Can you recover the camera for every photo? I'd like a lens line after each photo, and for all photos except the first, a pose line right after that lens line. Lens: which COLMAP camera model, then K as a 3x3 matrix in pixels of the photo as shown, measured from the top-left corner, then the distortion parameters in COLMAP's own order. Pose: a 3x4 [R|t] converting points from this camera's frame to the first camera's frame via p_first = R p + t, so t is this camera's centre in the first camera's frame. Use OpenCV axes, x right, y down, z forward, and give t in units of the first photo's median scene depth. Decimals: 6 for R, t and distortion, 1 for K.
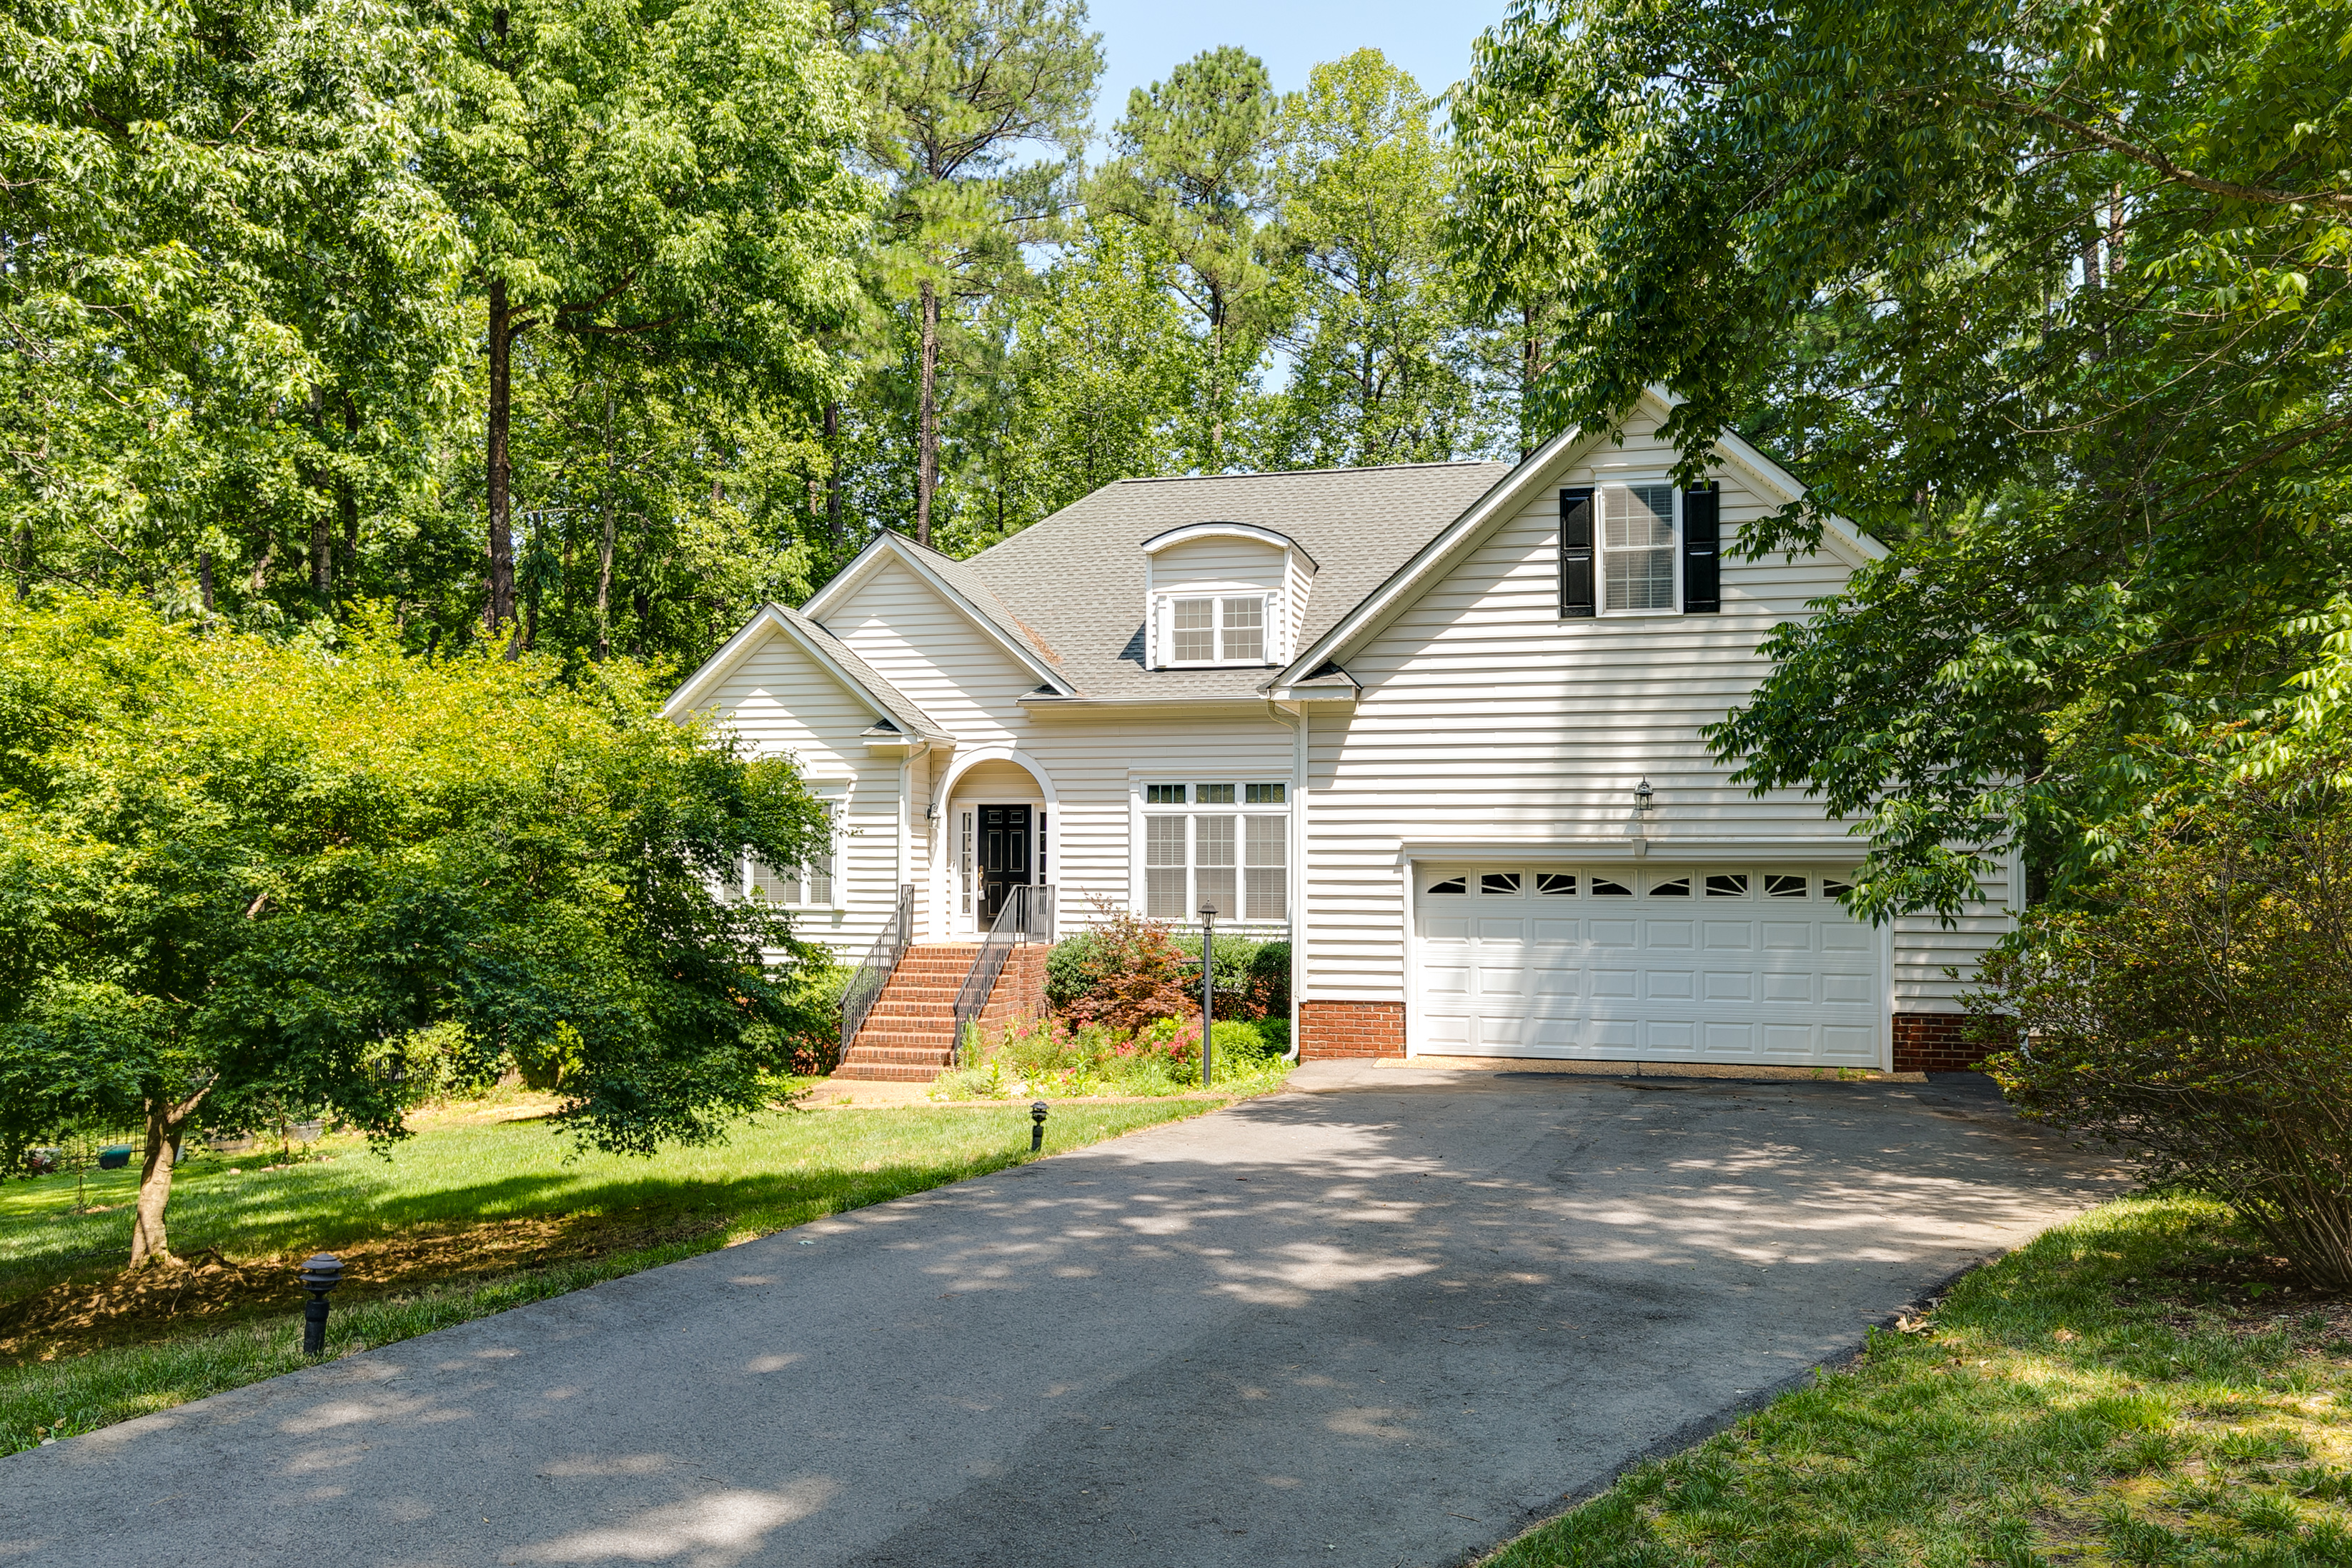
lens RADIAL K [[1812.6, 0, 1176.5], [0, 1812.6, 783.9], [0, 0, 1]] dist [0.004716, -0.007477]
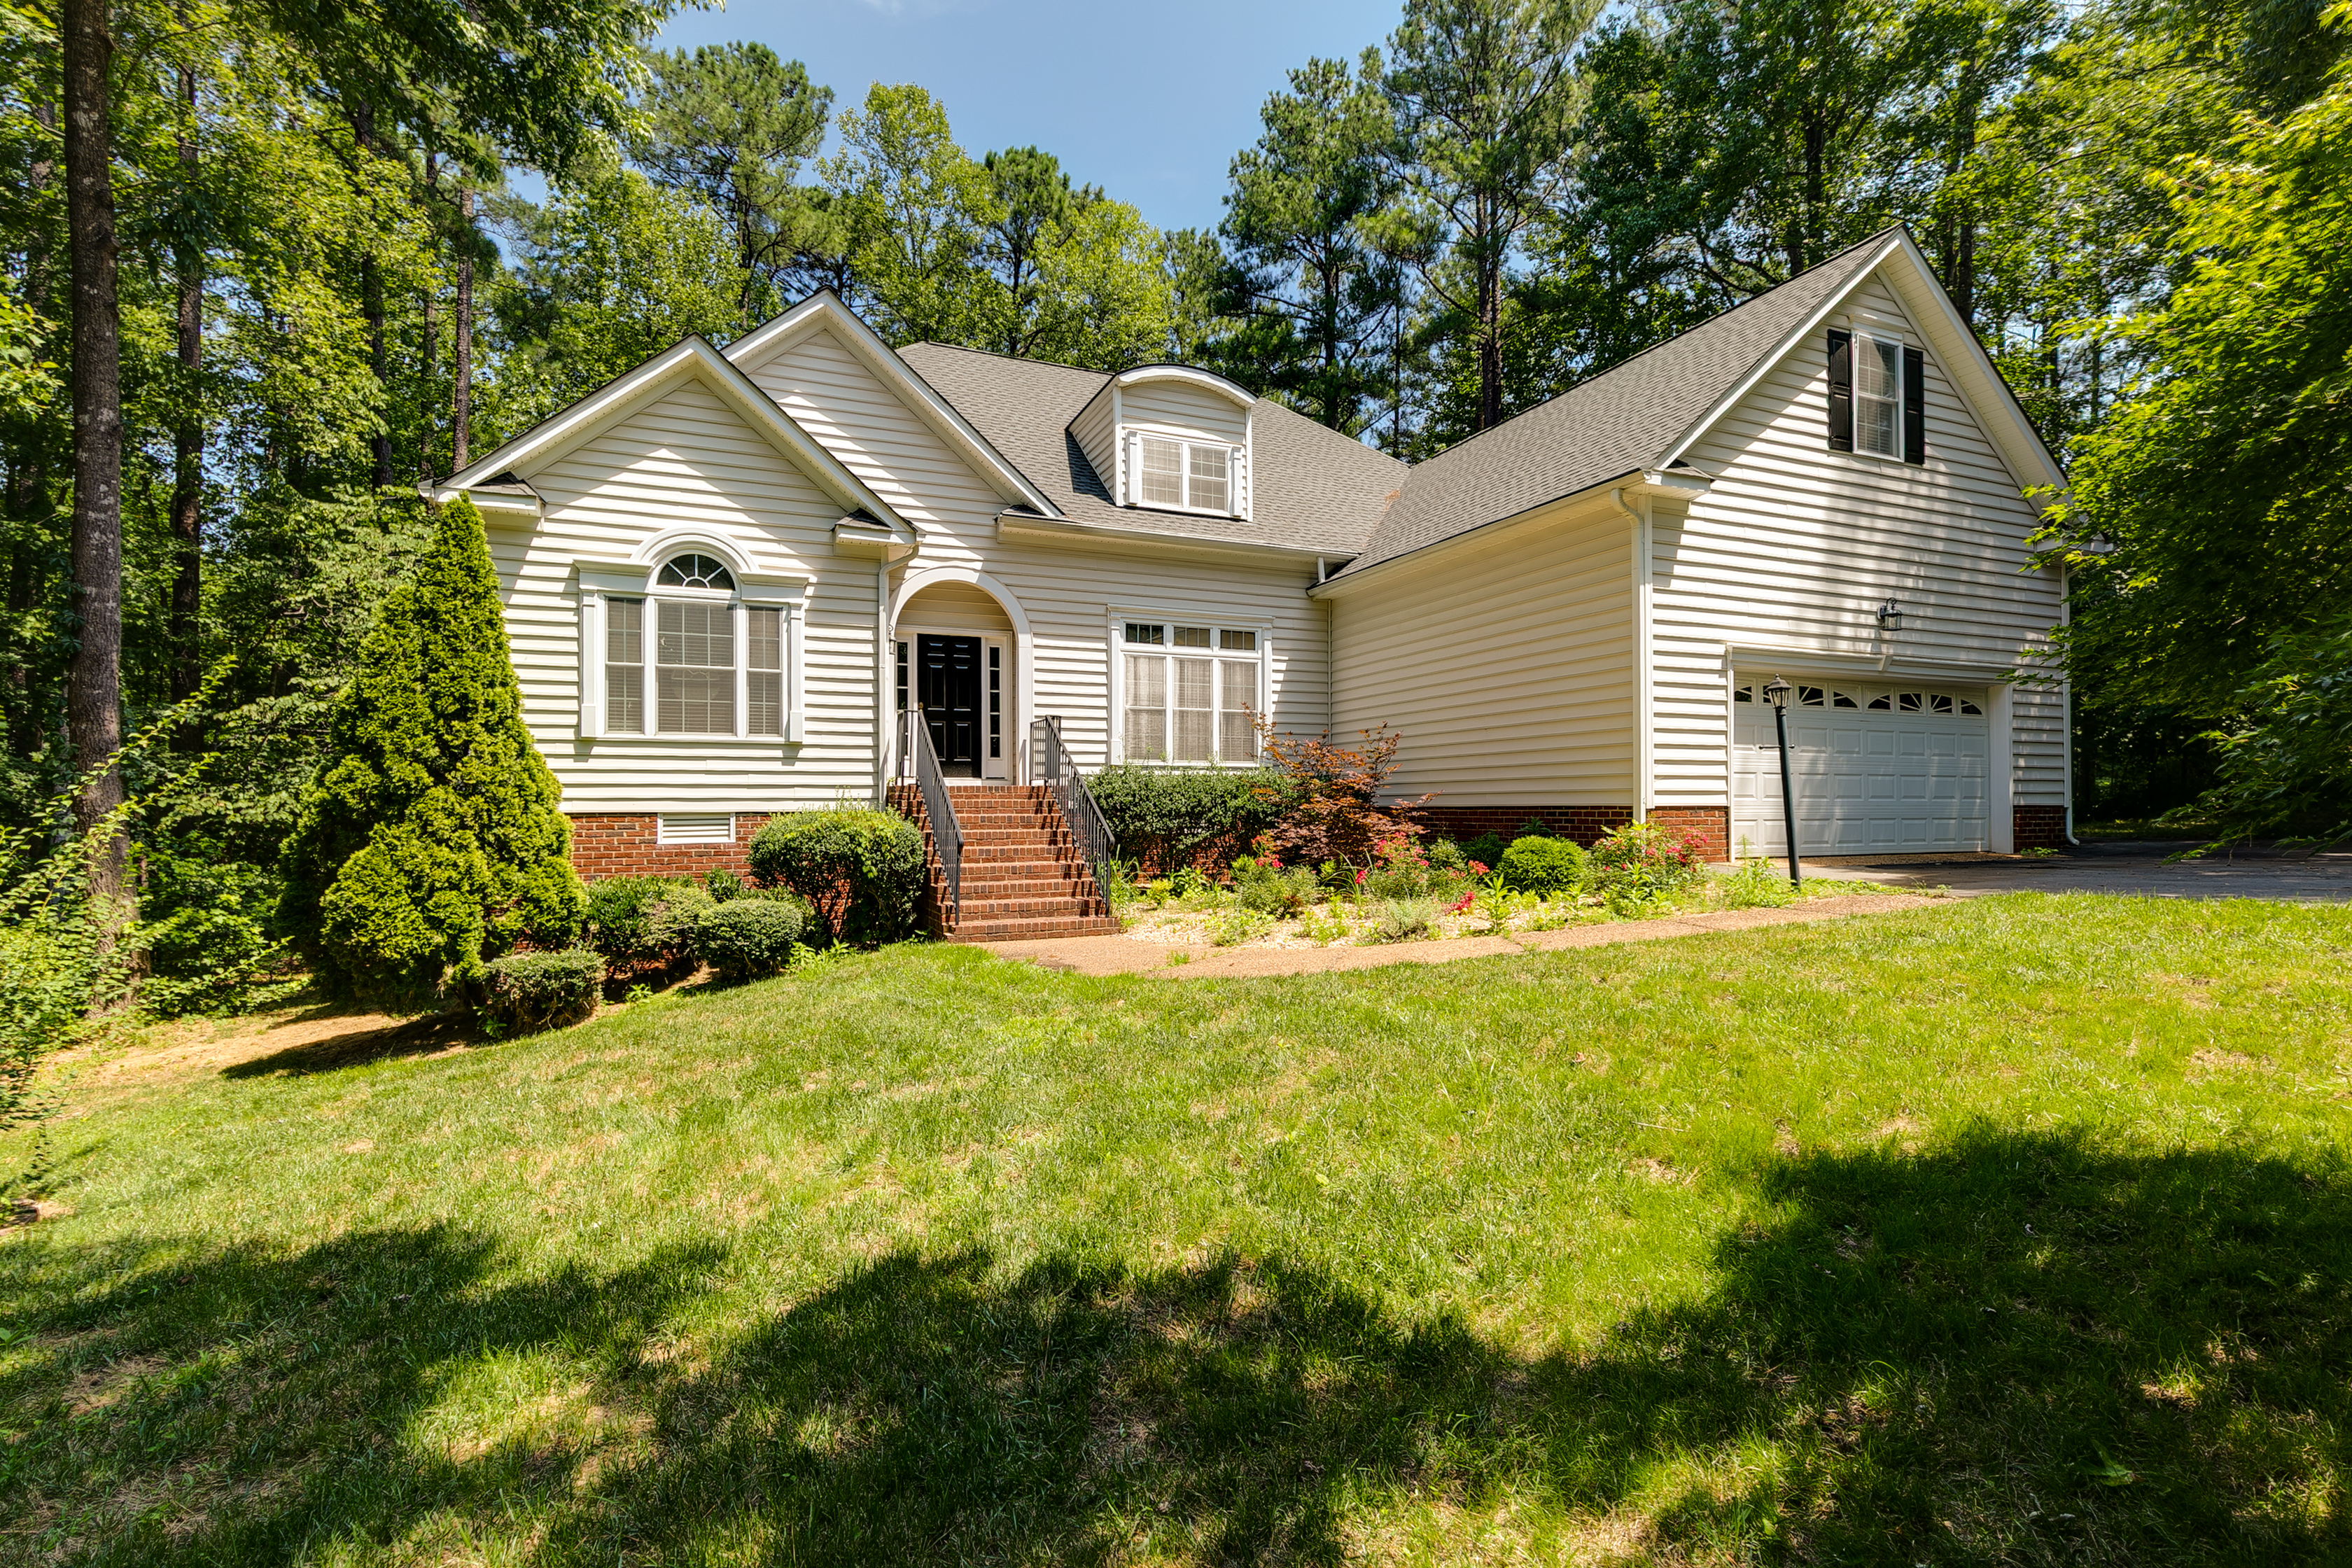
lens RADIAL K [[1093.8, 0, 1233.2], [0, 1093.8, 798.6], [0, 0, 1]] dist [0.004773, -0.000805]
pose [[0.780681, -0.001636, 0.624927, -0.343756], [-0.023649, 0.999203, 0.032160, 0.075648], [-0.624482, -0.039886, 0.780020, 0.511306]]
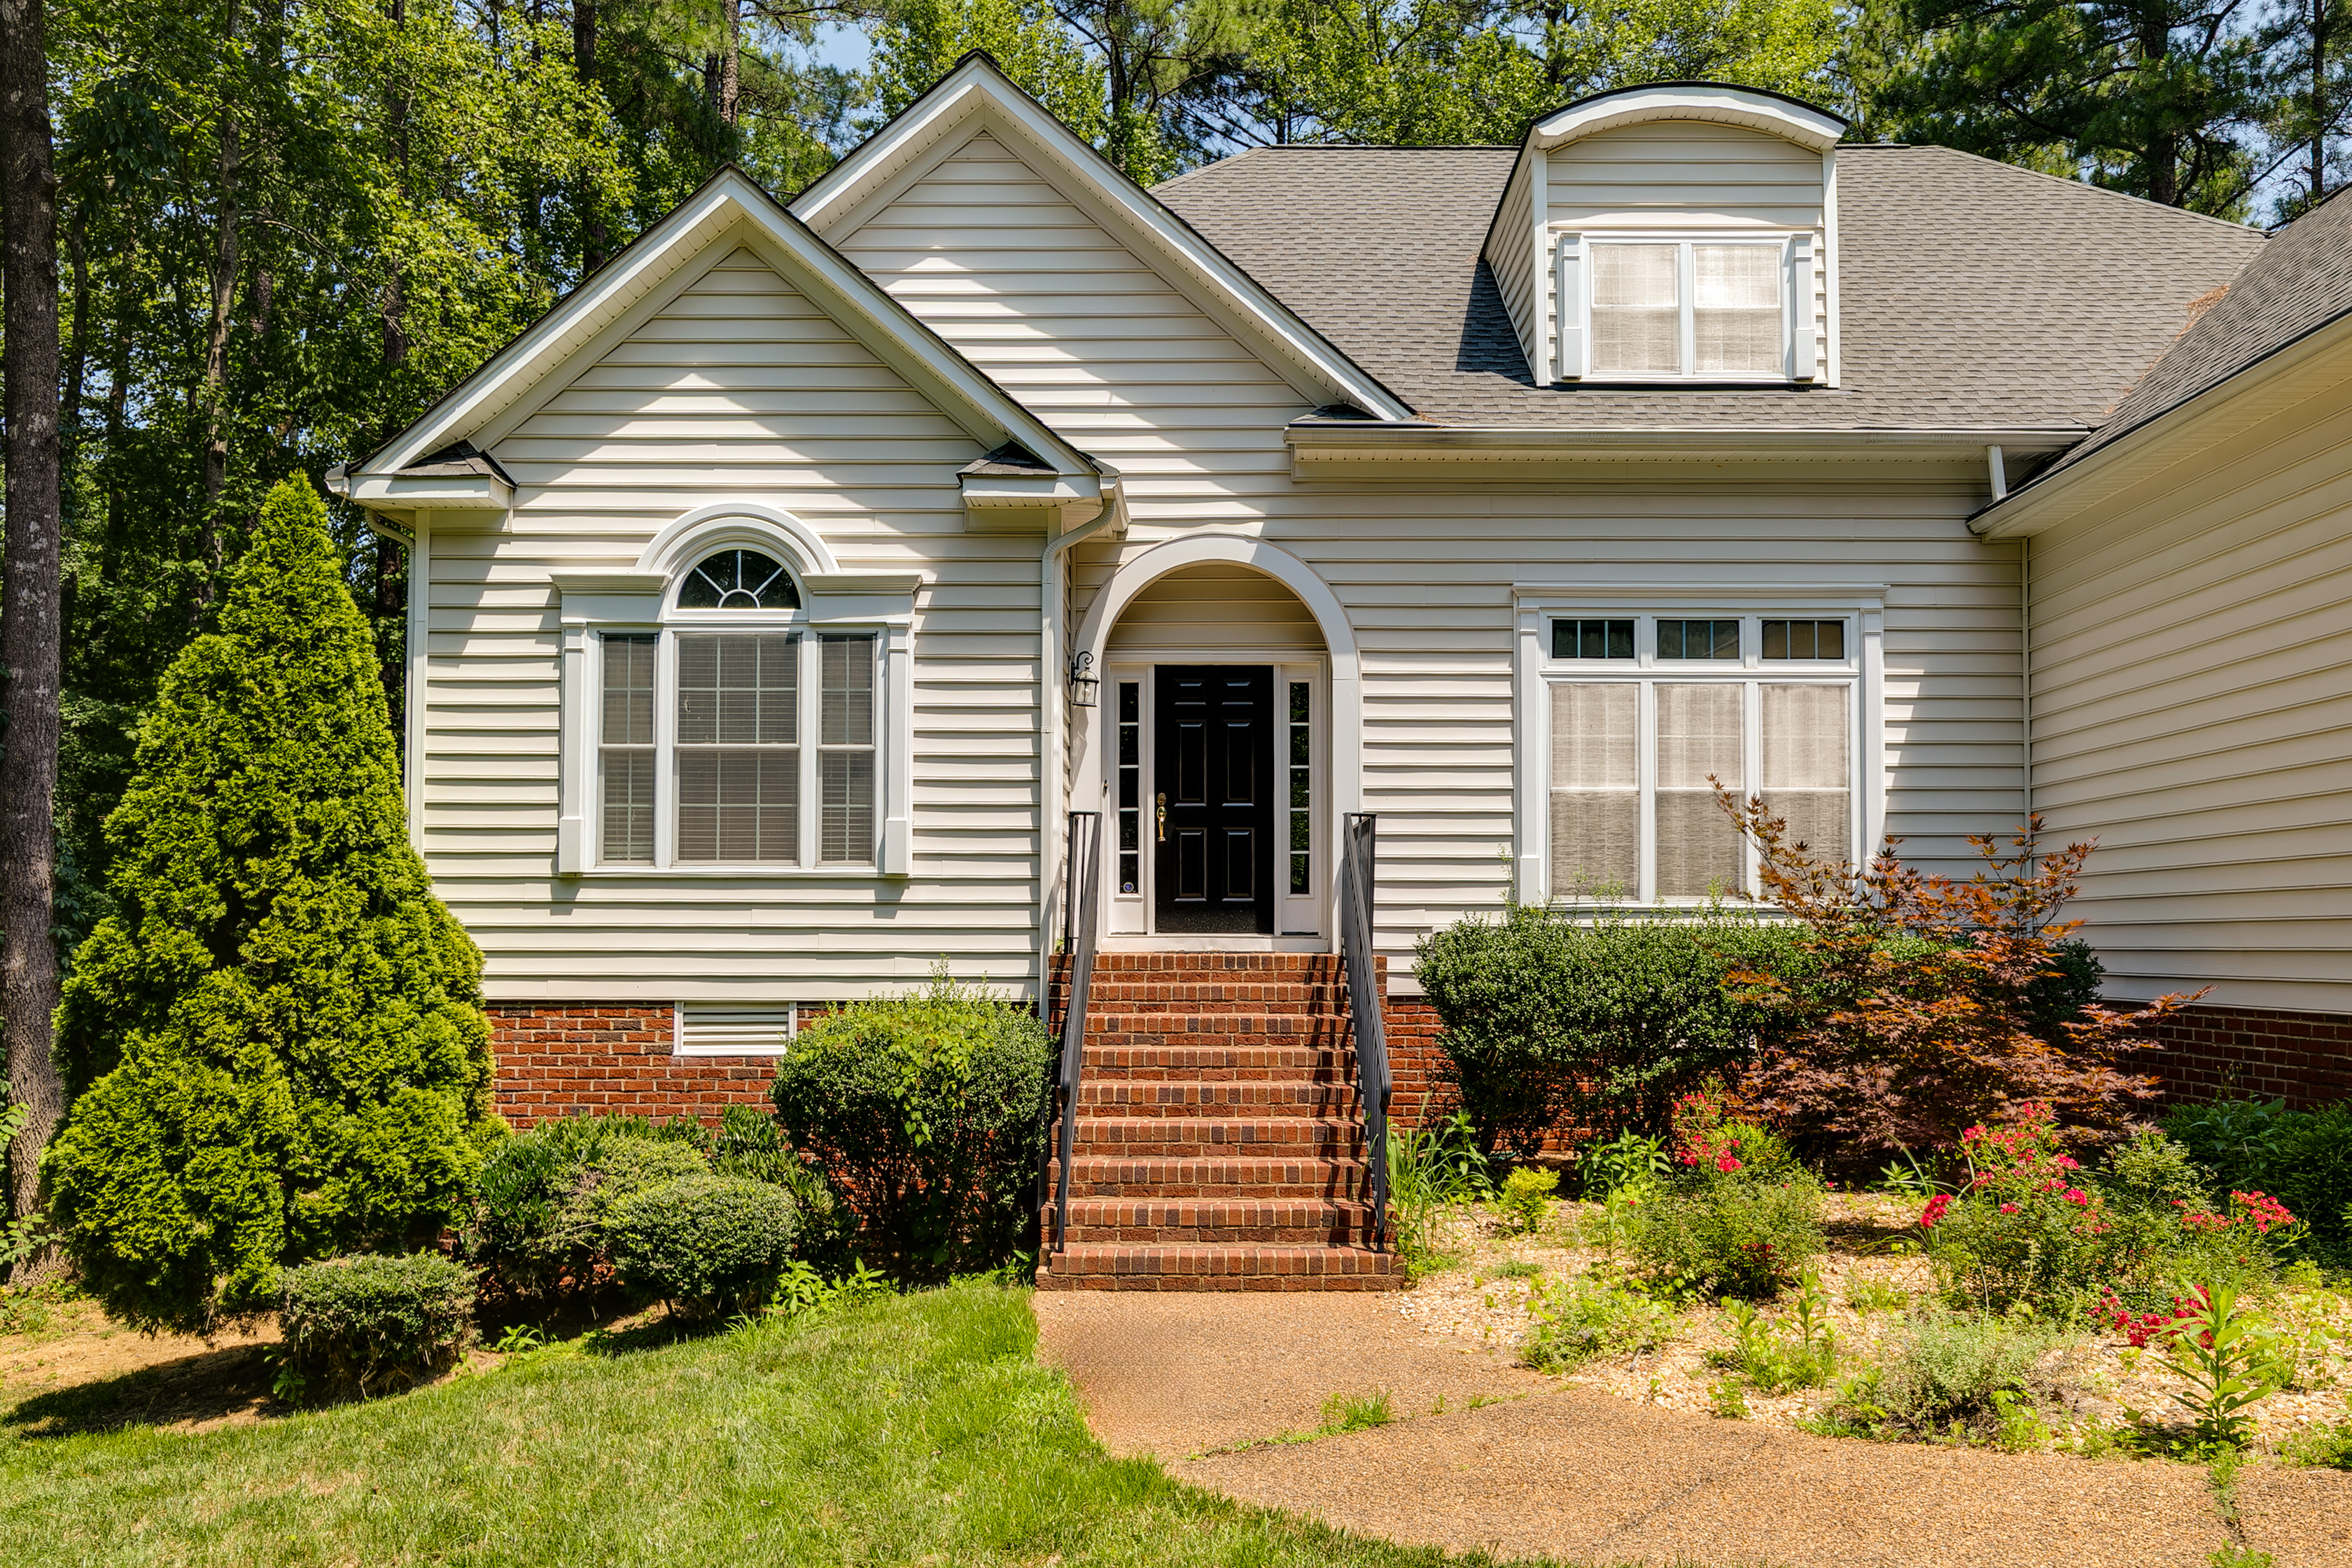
lens RADIAL K [[1812.6, 0, 1233.2], [0, 1812.6, 881.6], [0, 0, 1]] dist [0.004716, -0.007477]
pose [[0.970061, 0.007531, 0.242746, -0.217480], [-0.011100, 0.999849, 0.013335, 0.065497], [-0.242609, -0.015630, 0.969998, 0.563849]]
